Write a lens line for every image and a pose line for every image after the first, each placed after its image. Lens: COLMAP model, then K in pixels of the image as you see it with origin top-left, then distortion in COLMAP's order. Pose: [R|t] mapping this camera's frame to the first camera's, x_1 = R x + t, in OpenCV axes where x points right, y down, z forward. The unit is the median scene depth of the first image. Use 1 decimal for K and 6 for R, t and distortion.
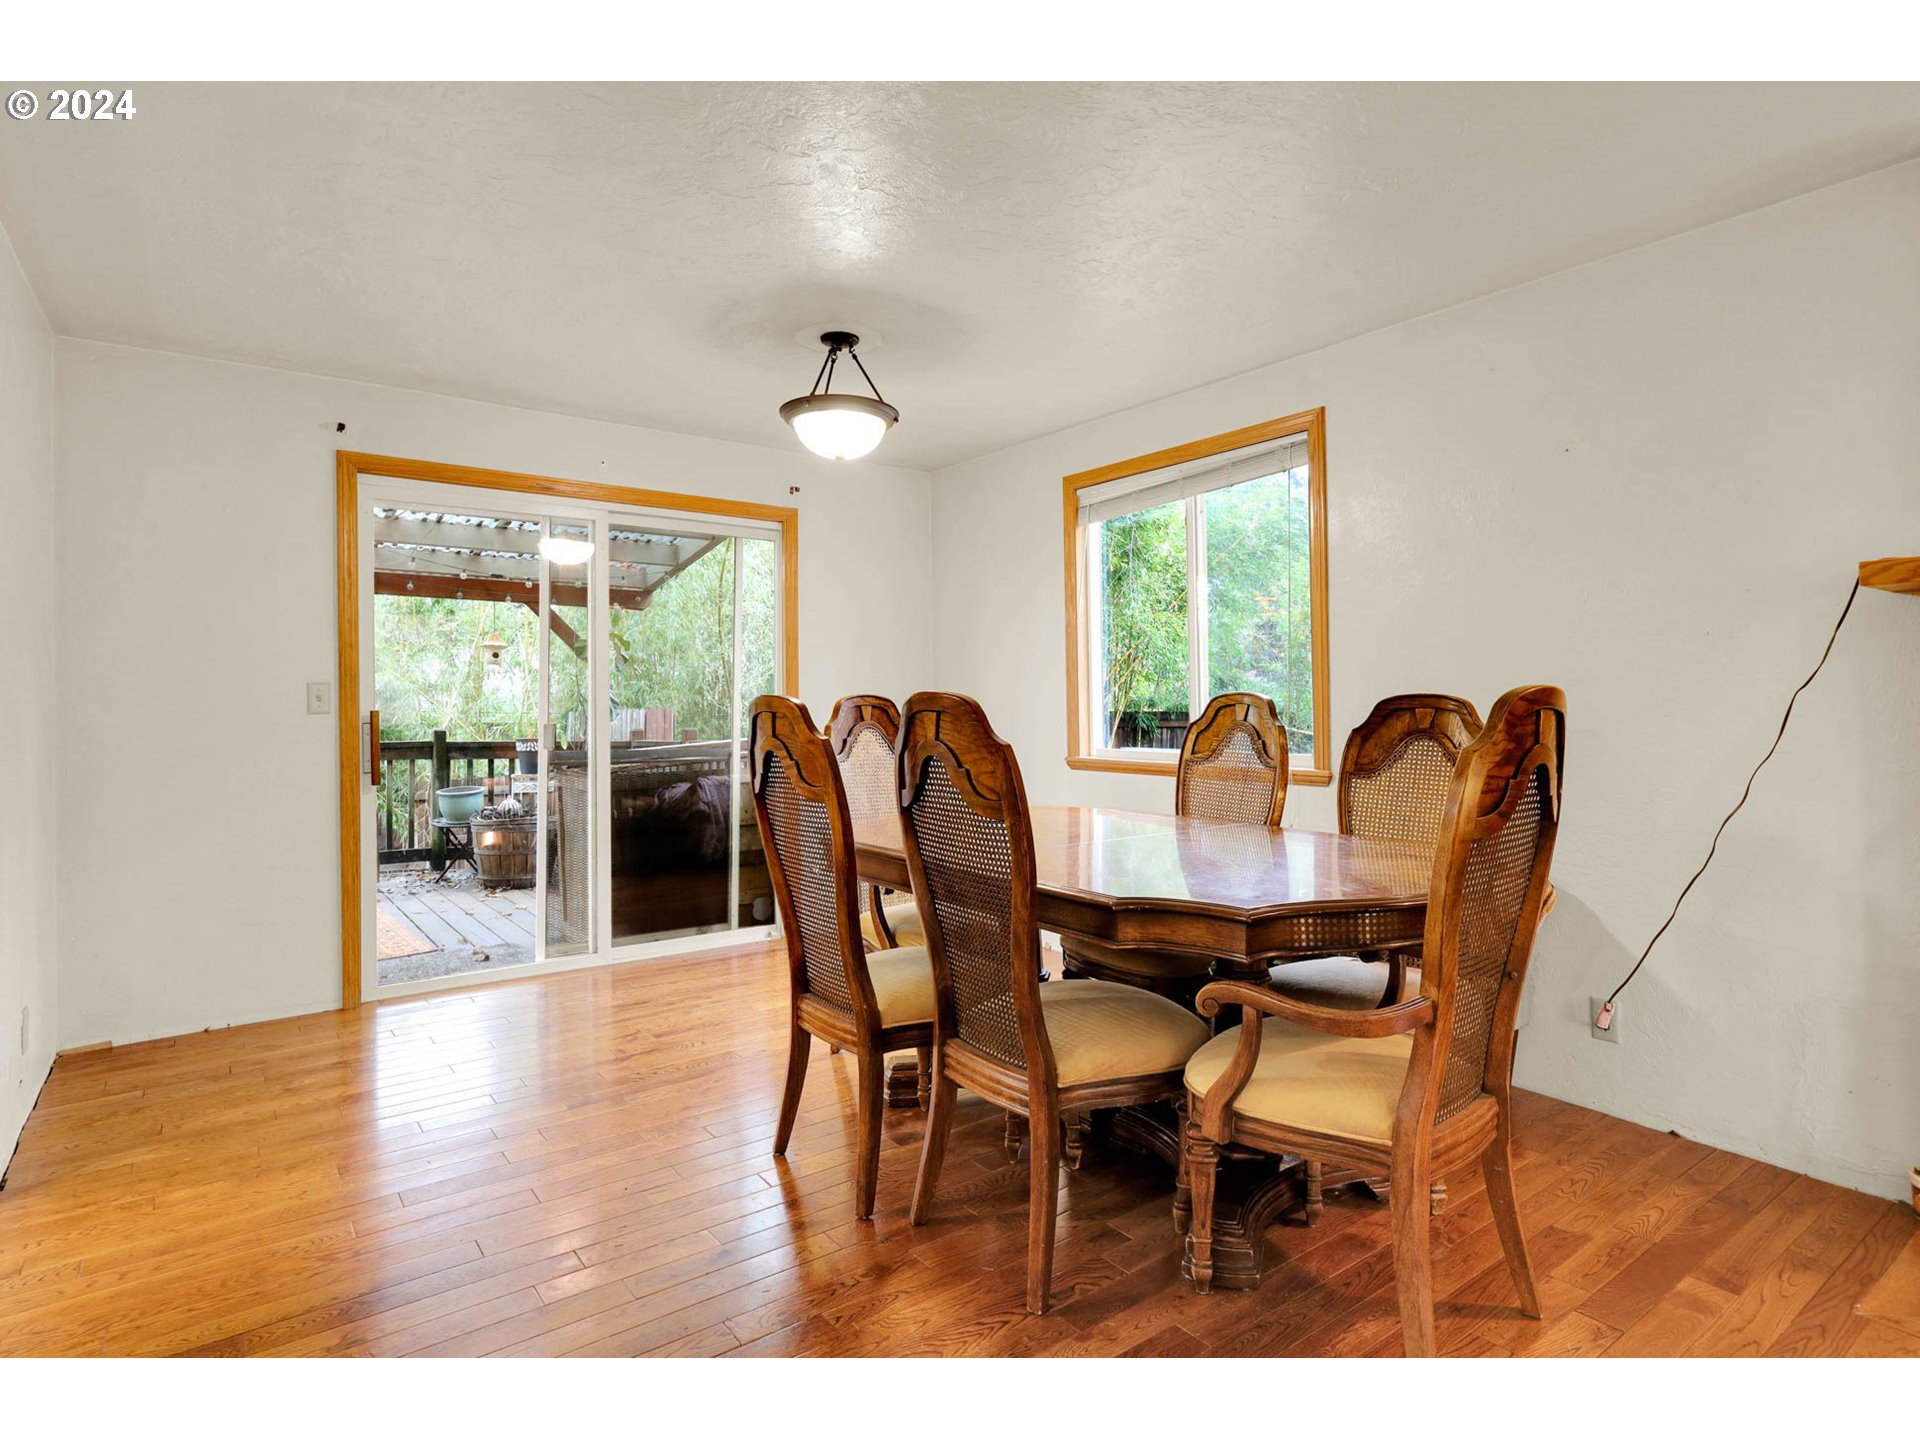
lens RADIAL K [[1019.6, 0, 996.2], [0, 1019.6, 711.1], [0, 0, 1]] dist [0.001778, 0.001062]
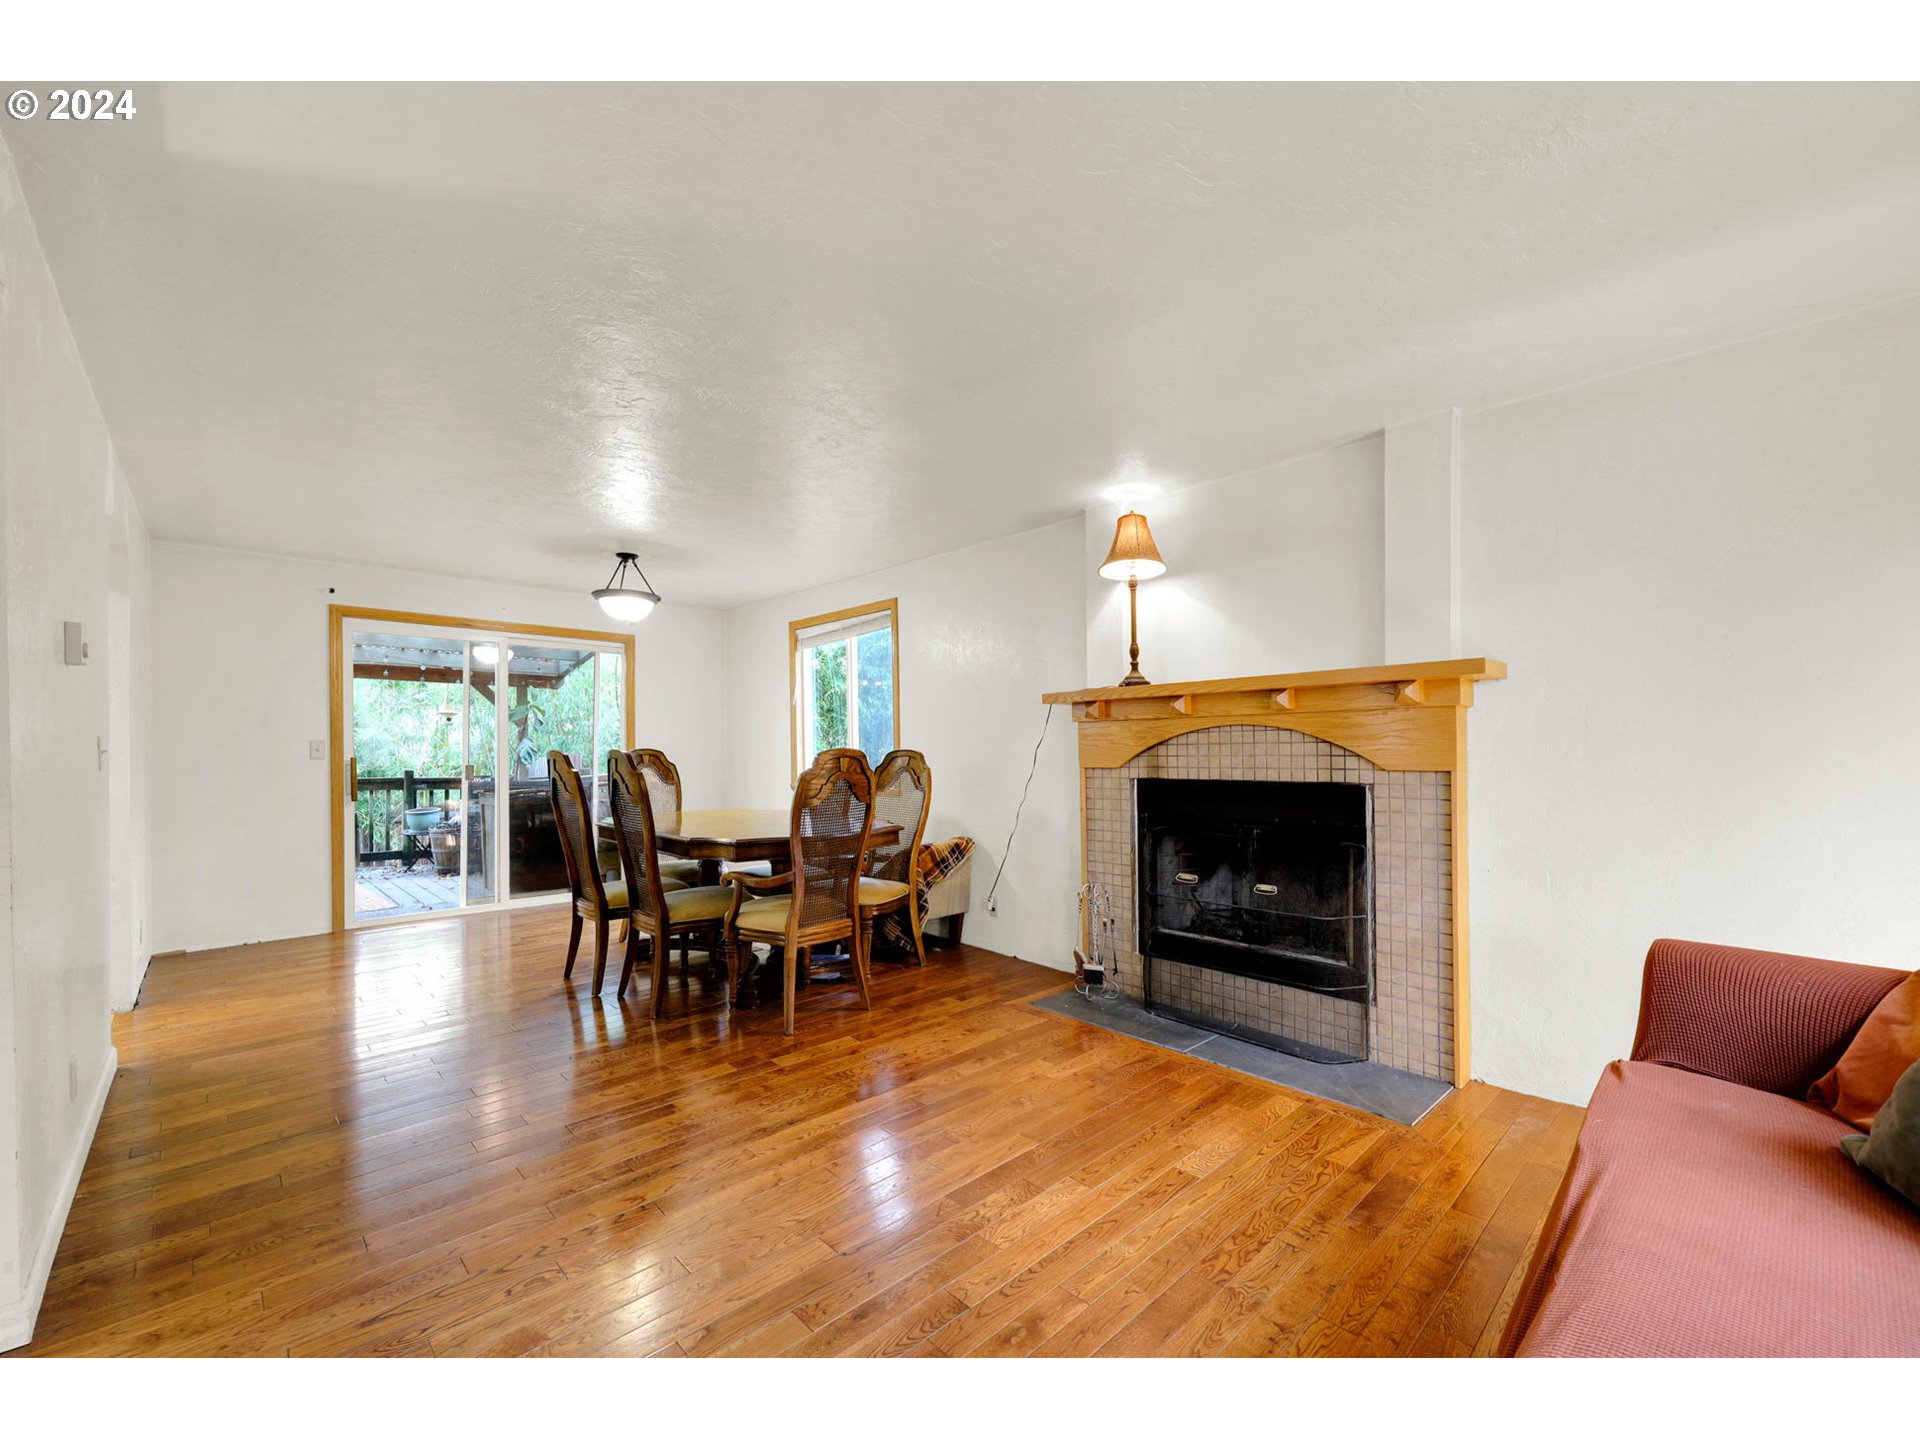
lens RADIAL K [[775.9, 0, 981.3], [0, 775.9, 753.9], [0, 0, 1]] dist [0.001218, 0.000299]
pose [[0.992873, -0.000335, 0.119177, 0.235338], [0.000638, 0.999997, -0.002504, -0.002271], [-0.119176, 0.002562, 0.992870, -0.349584]]
